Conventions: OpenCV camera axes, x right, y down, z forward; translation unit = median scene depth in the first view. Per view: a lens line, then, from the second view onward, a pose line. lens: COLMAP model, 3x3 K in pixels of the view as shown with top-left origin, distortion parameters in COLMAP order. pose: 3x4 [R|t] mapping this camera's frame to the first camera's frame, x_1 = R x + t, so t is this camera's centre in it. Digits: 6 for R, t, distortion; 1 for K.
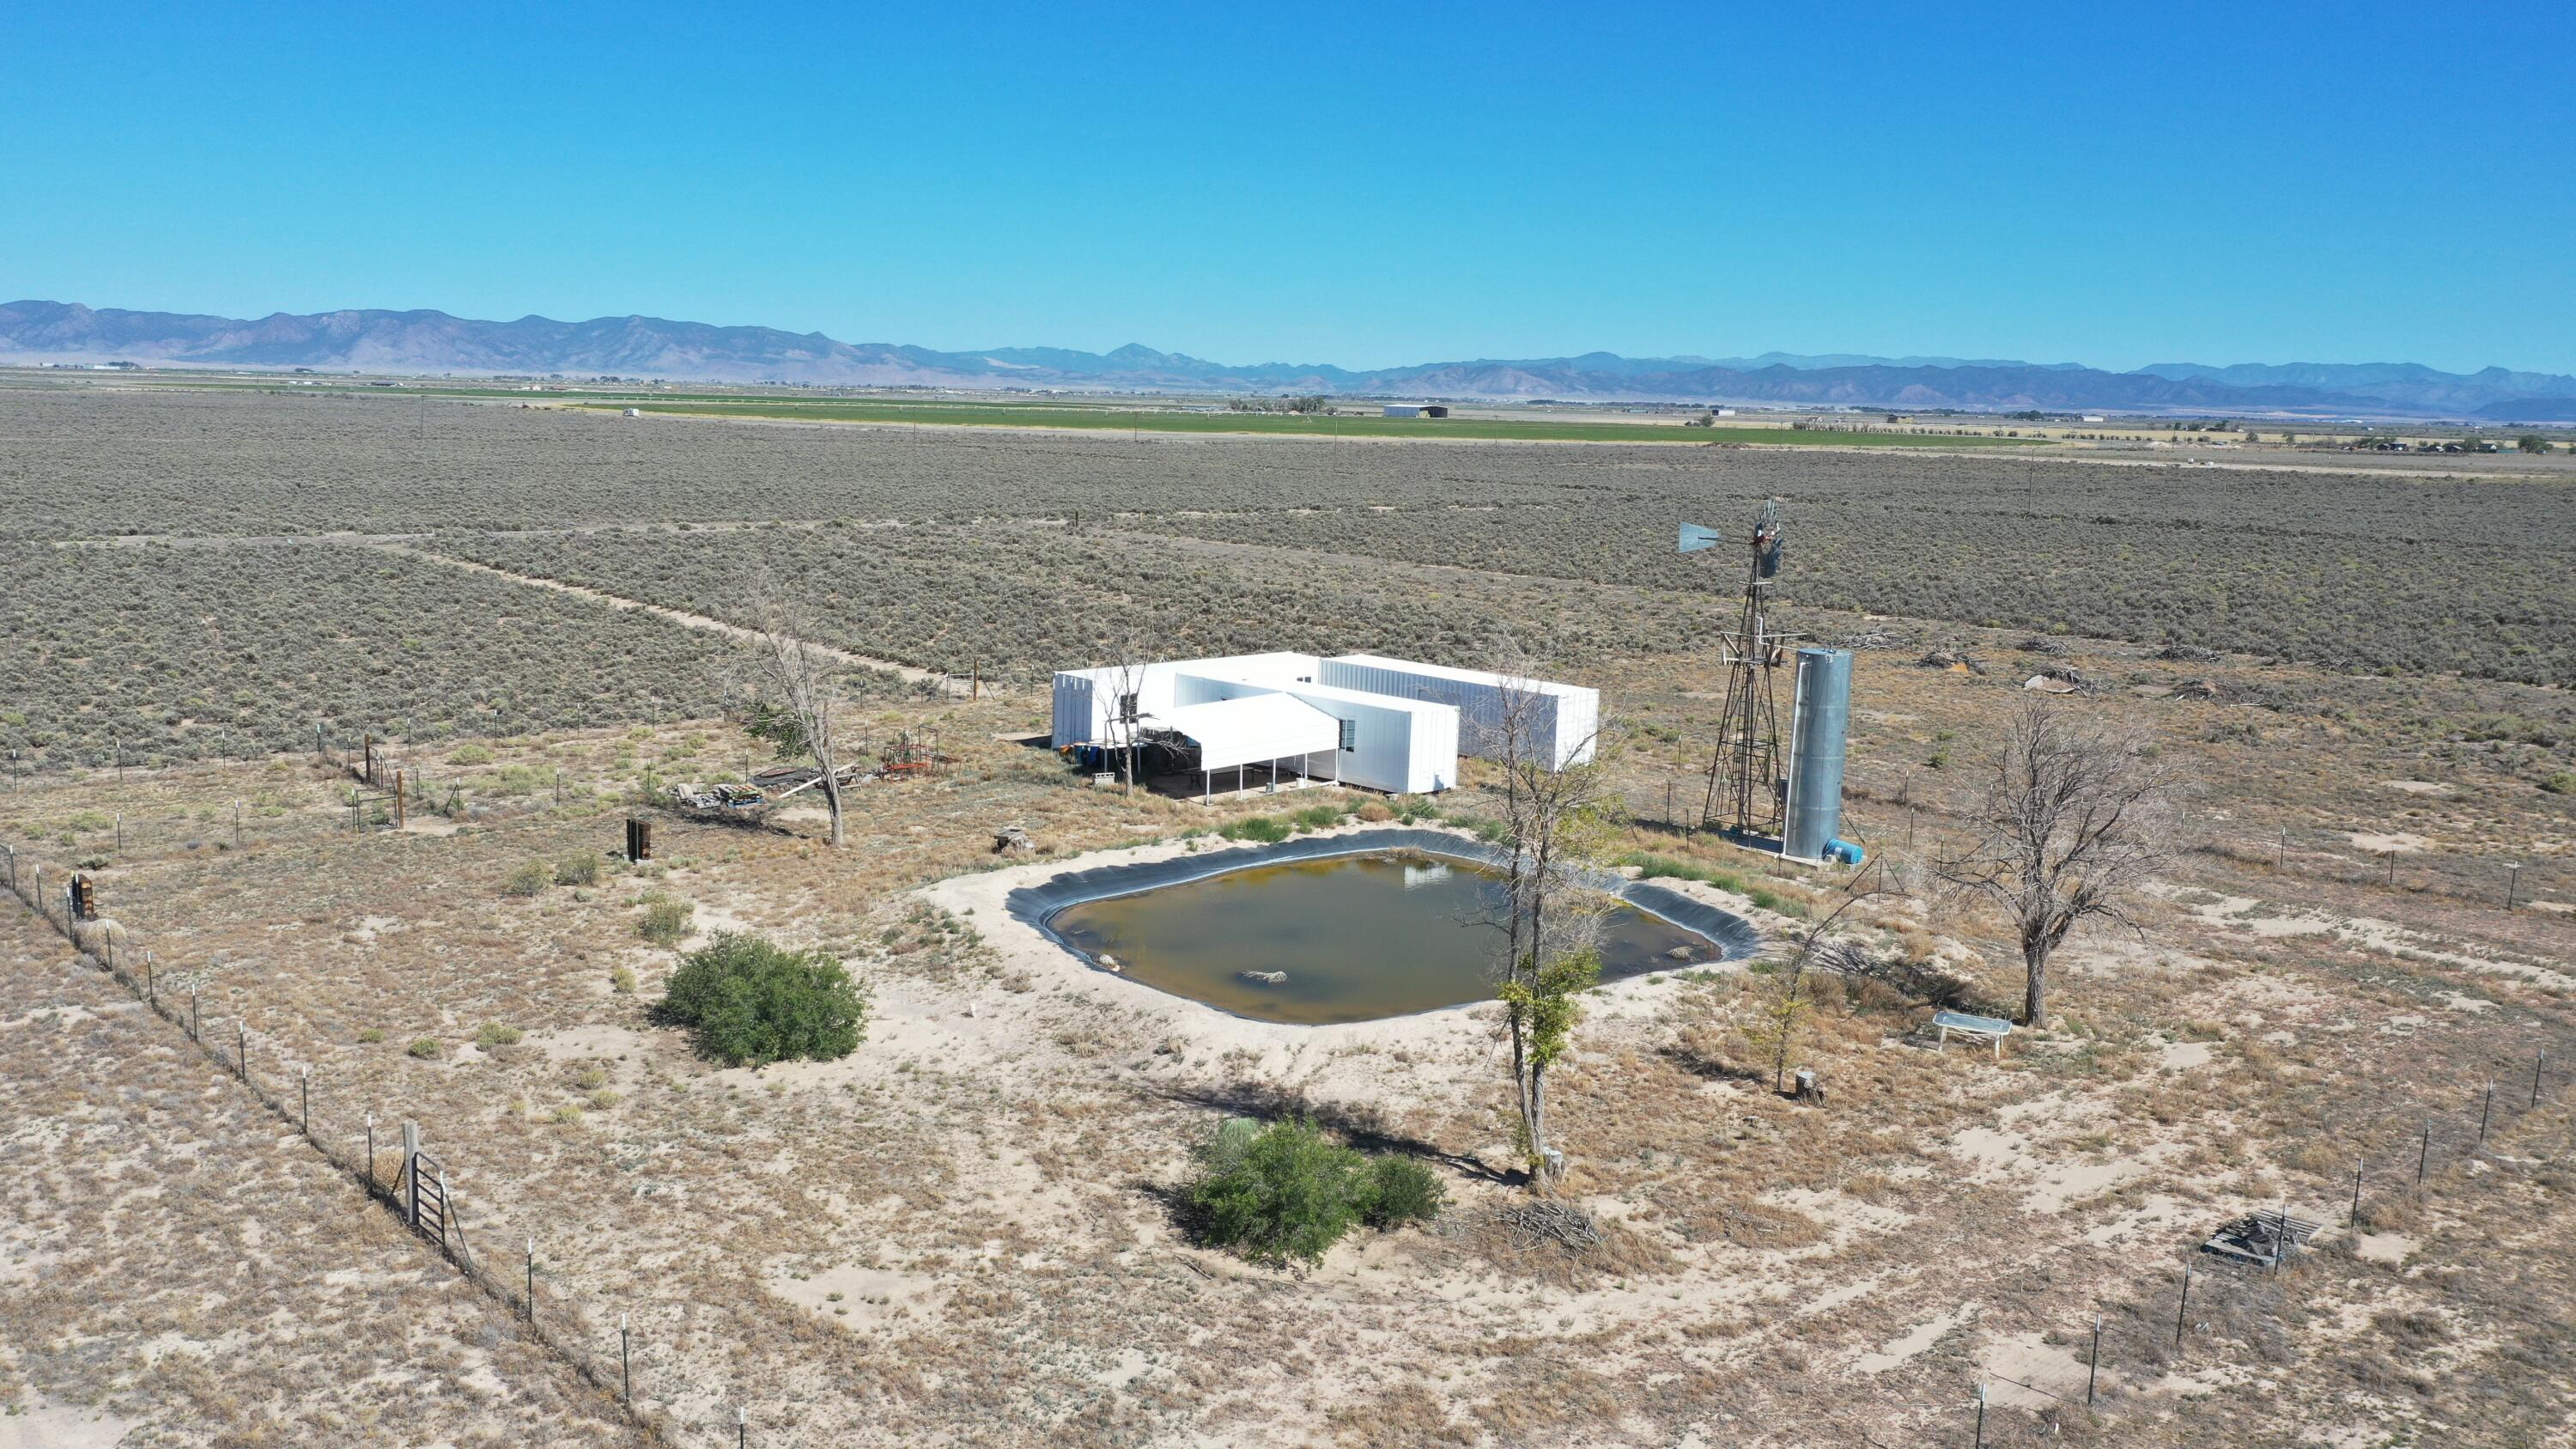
lens RADIAL K [[2016.5, 0, 1288.0], [0, 2016.5, 724.5], [0, 0, 1]] dist [0.003421, 0.005125]
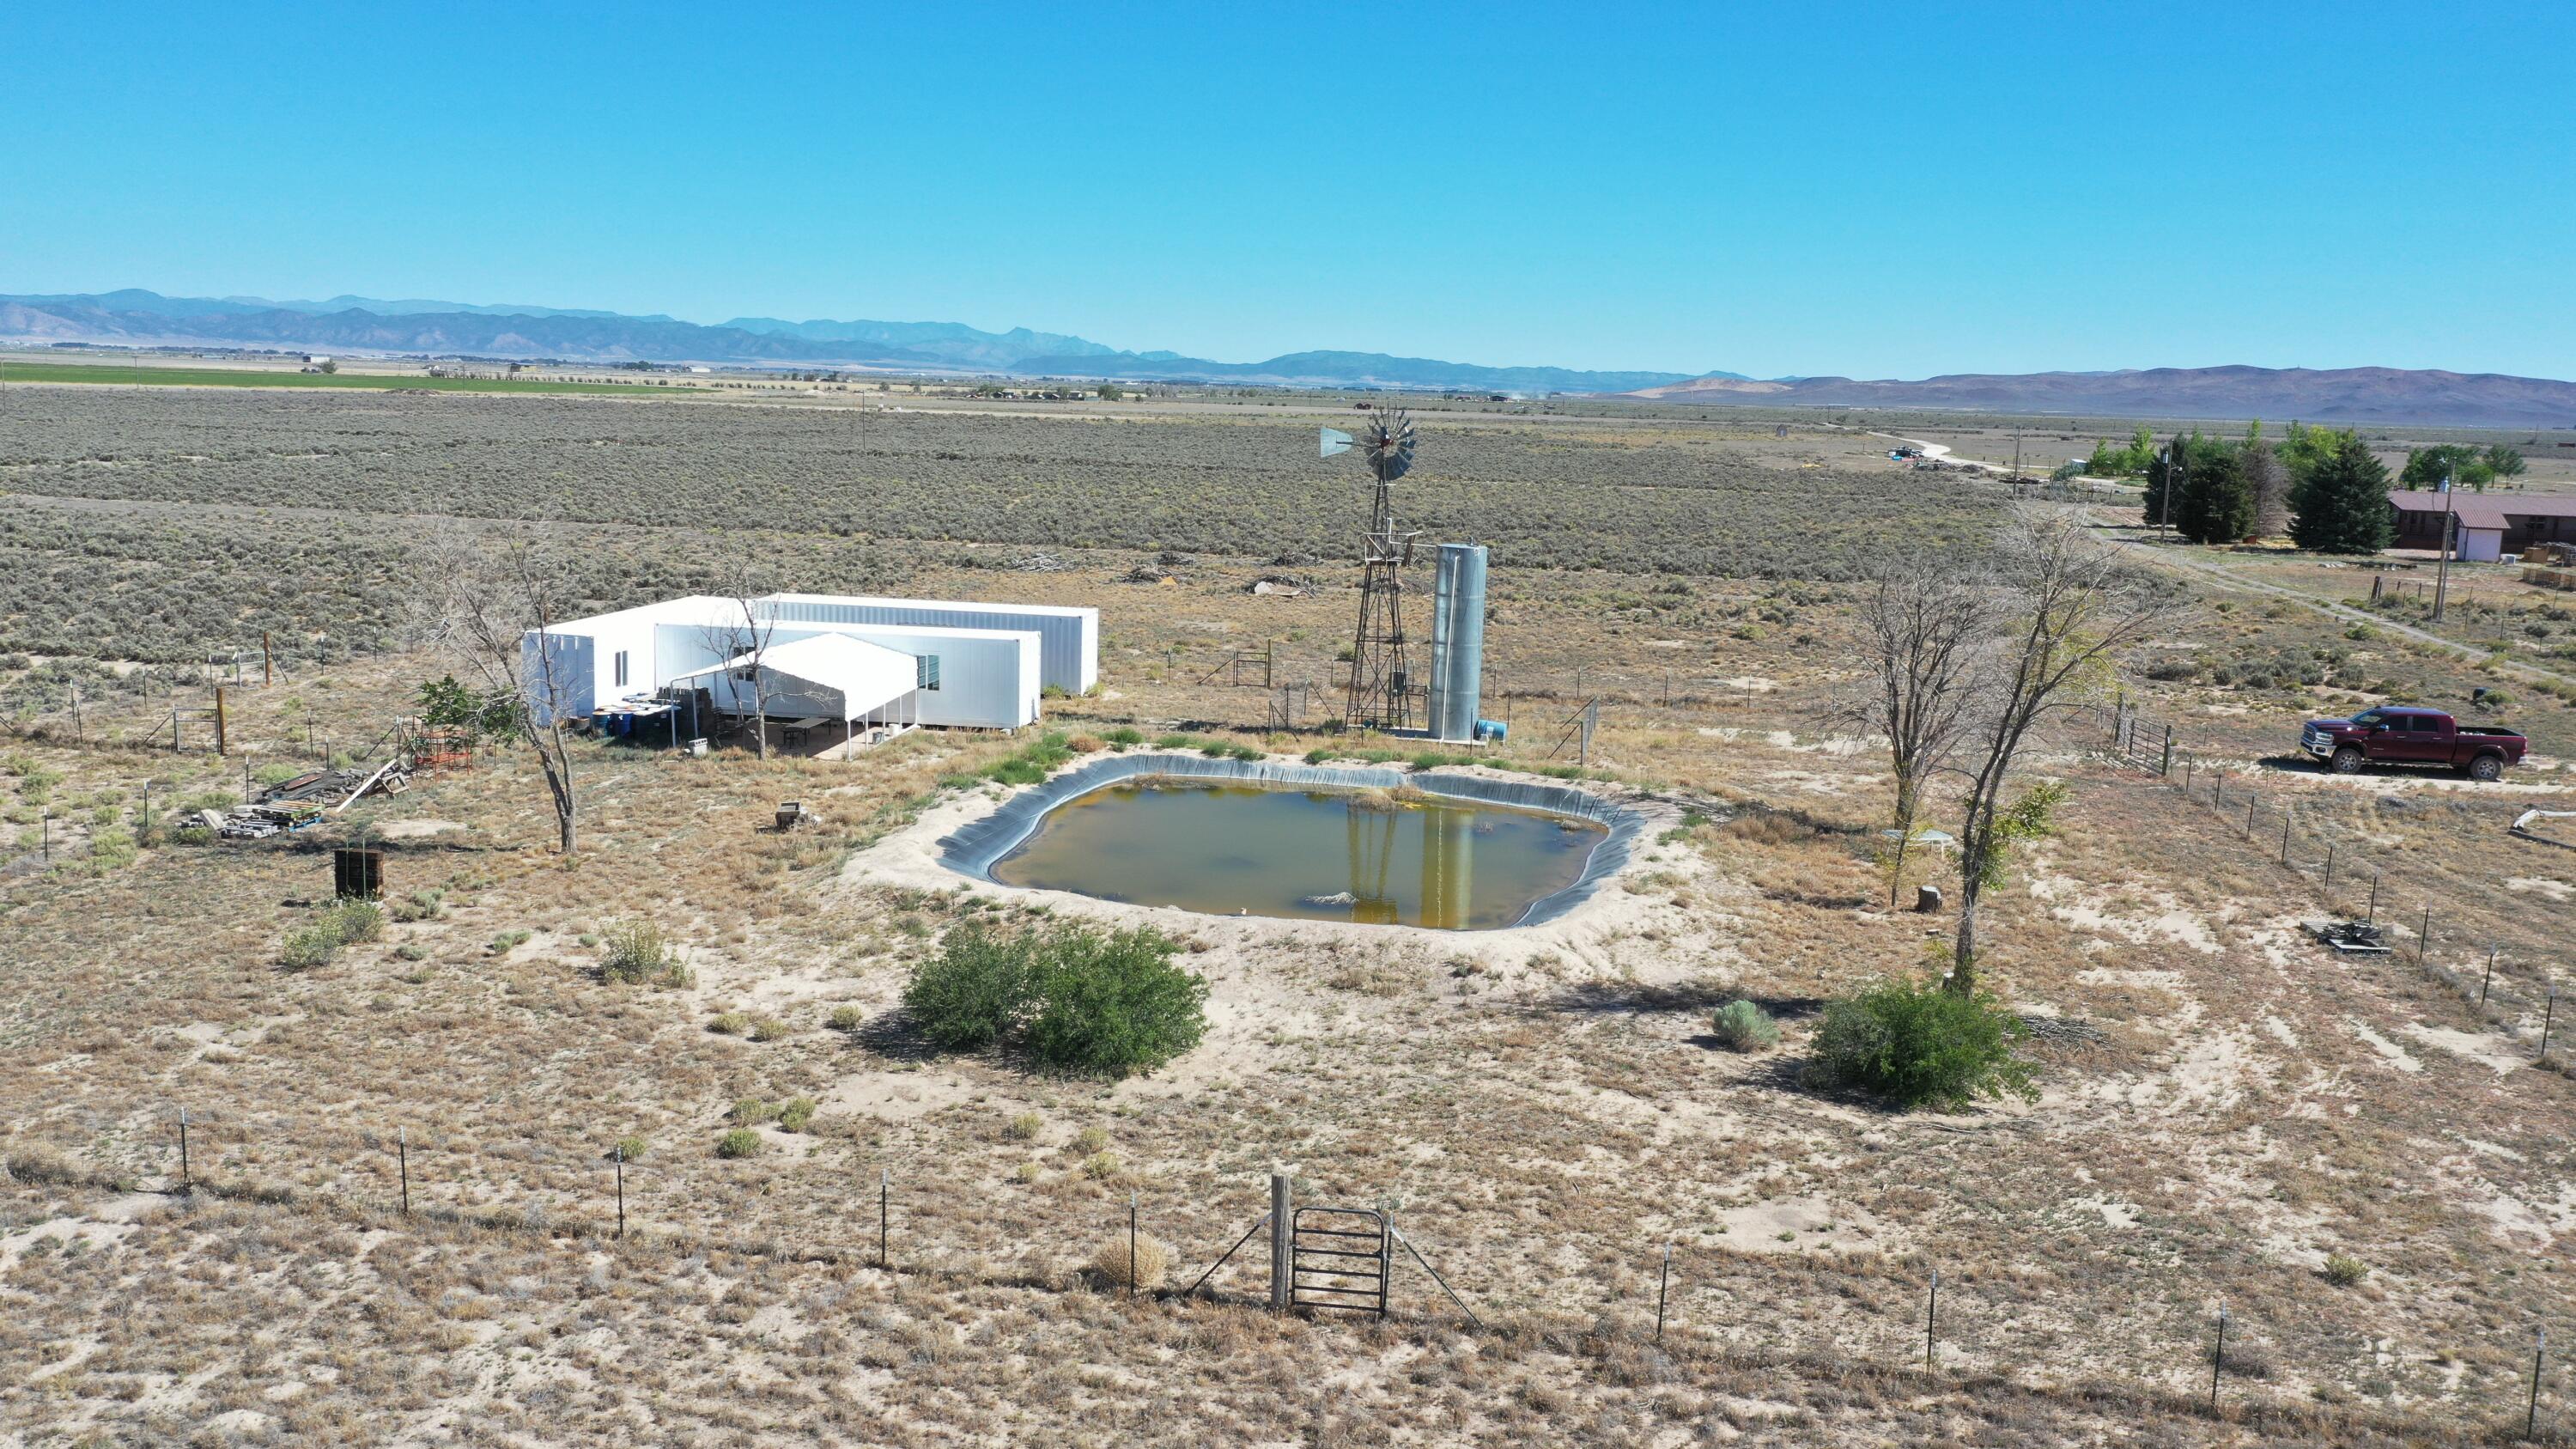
lens RADIAL K [[2016.5, 0, 1288.0], [0, 2016.5, 724.5], [0, 0, 1]] dist [0.003421, 0.005125]
pose [[0.789264, -0.099756, 0.605896, -0.494769], [0.085284, 0.994961, 0.052719, -0.007203], [-0.608102, 0.010063, 0.793795, 0.218439]]
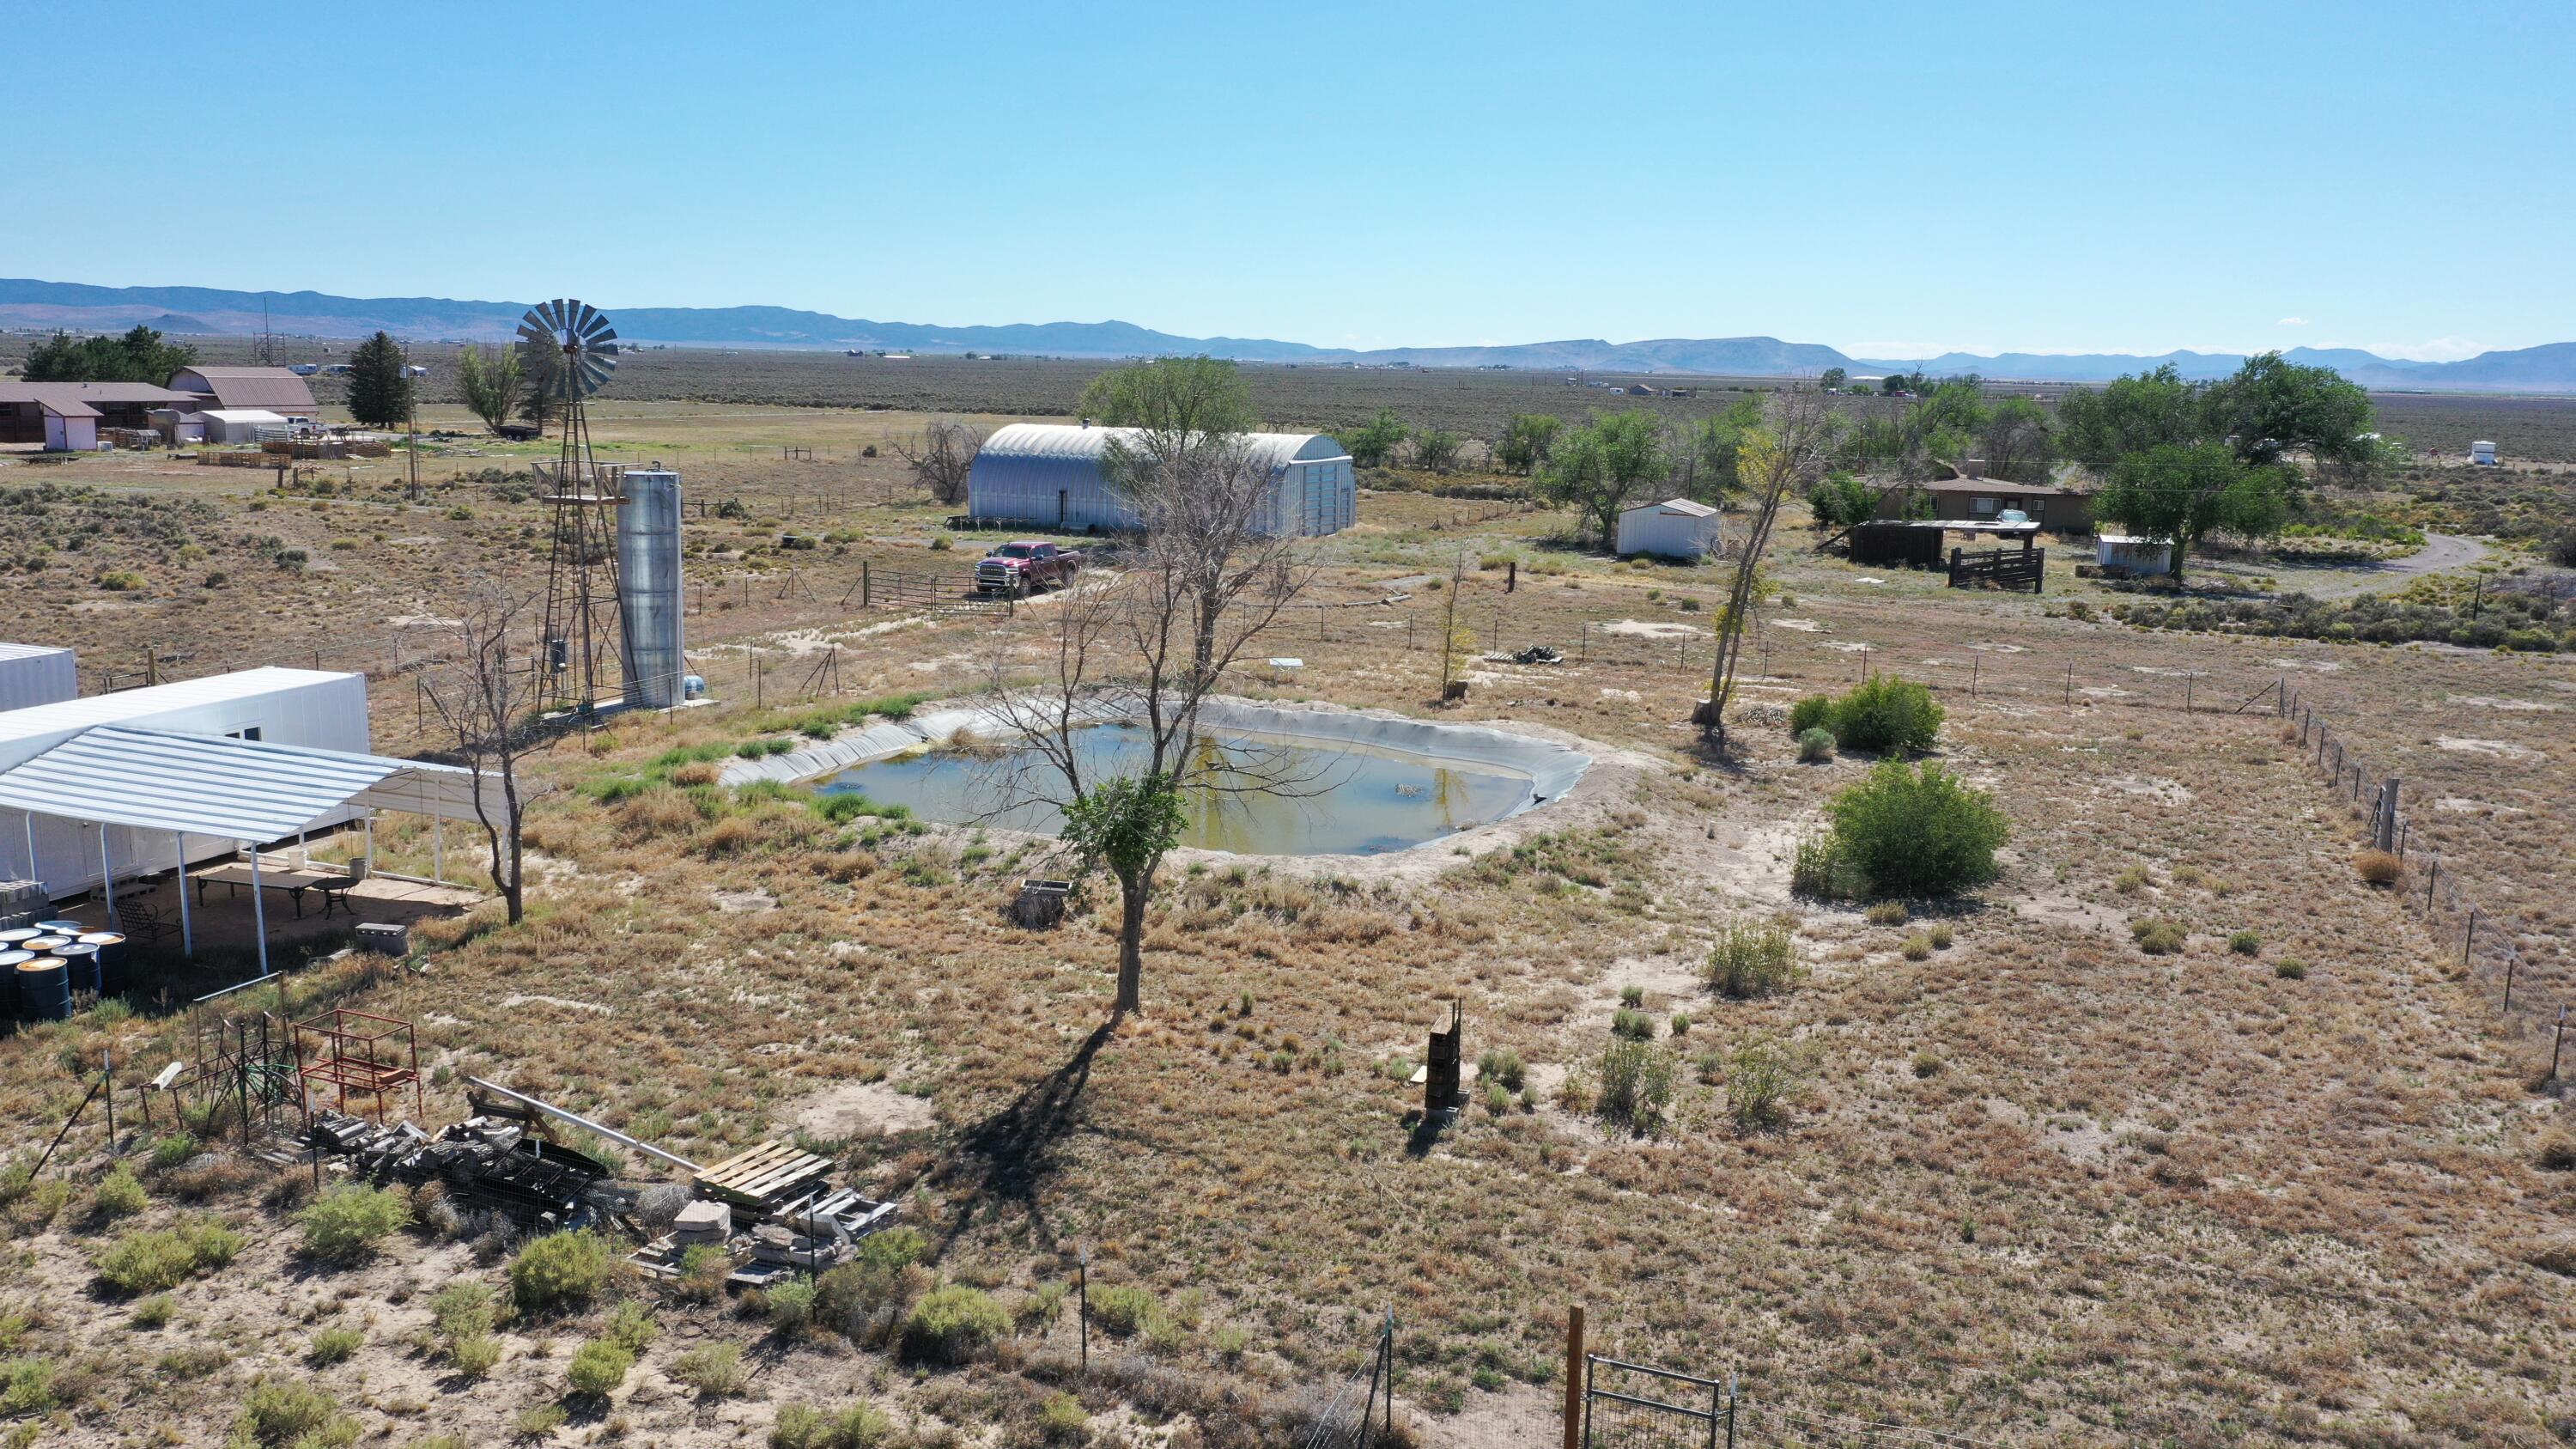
lens RADIAL K [[2002.3, 0, 1288.0], [0, 2002.3, 724.5], [0, 0, 1]] dist [0.007214, 0.000793]
pose [[-0.456269, -0.191719, 0.868944, -0.695669], [0.104200, 0.958285, 0.266144, -0.145200], [-0.883720, 0.211977, -0.417258, 1.212574]]
